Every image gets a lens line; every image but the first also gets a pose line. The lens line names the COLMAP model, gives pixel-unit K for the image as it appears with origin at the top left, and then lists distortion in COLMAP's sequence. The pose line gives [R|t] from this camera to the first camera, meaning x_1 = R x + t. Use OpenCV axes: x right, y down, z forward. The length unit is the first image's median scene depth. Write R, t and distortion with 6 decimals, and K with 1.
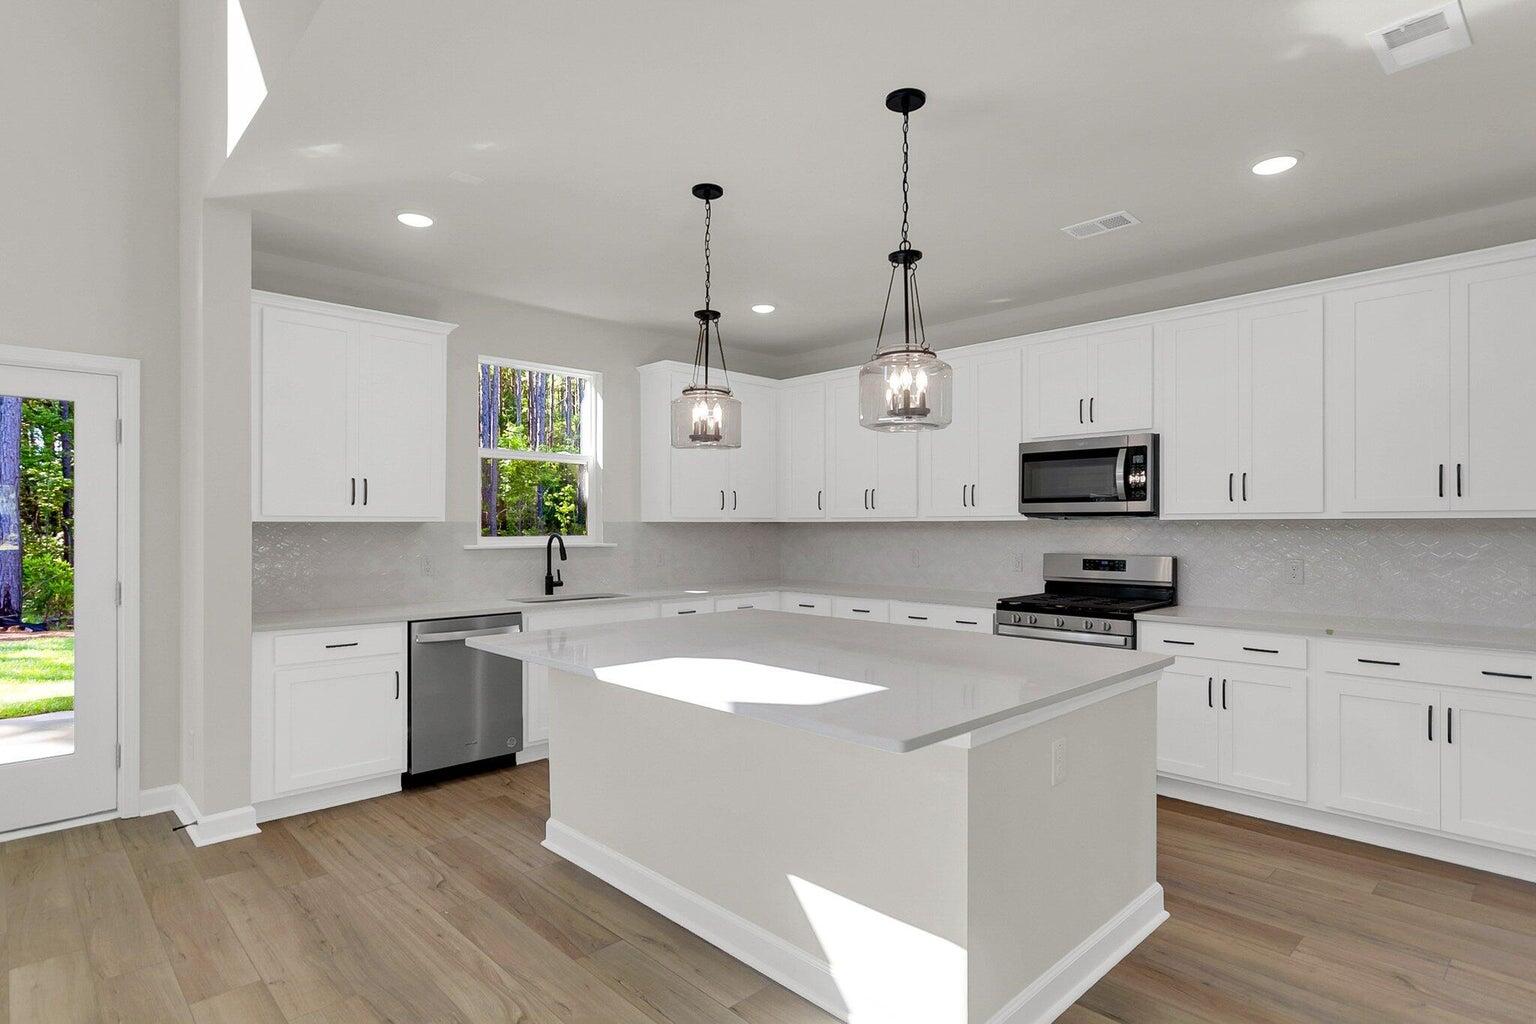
lens RADIAL K [[801.3, 0, 774.4], [0, 801.3, 519.3], [0, 0, 1]] dist [-0.005367, 0.000314]
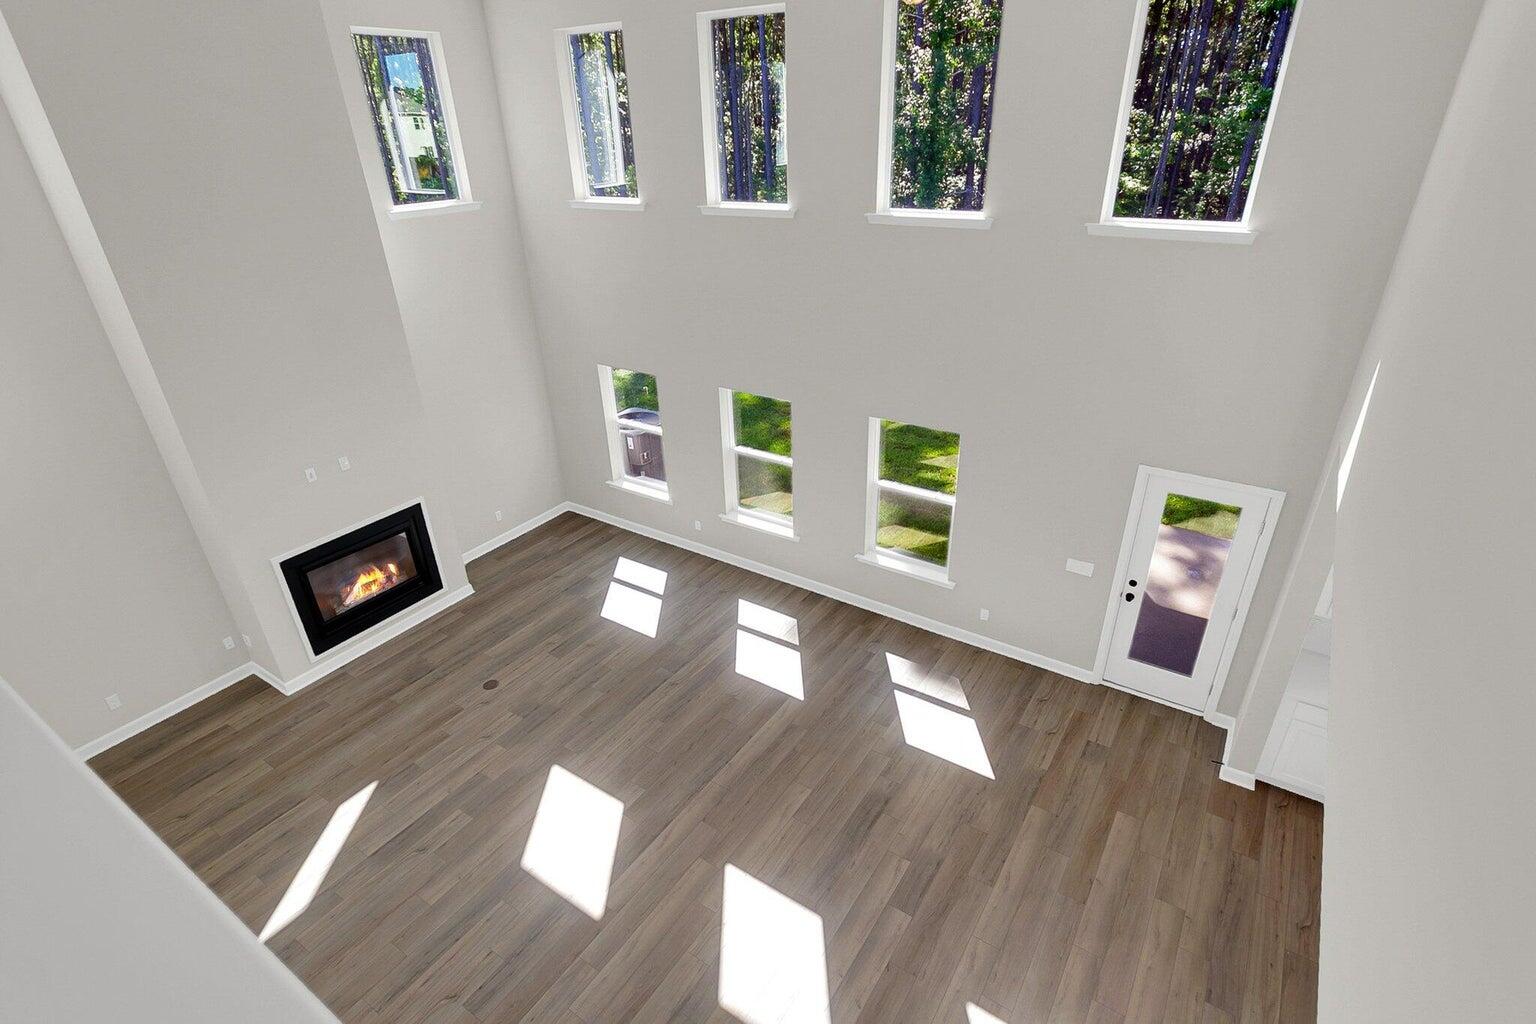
lens RADIAL K [[757.9, 0, 769.7], [0, 757.9, 524.2], [0, 0, 1]] dist [0.004993, 0.001683]
pose [[0.207113, 0.461381, -0.862689, 0.292423], [0.034142, 0.877863, 0.477693, -0.948639], [0.977721, -0.128390, 0.166064, -0.217468]]
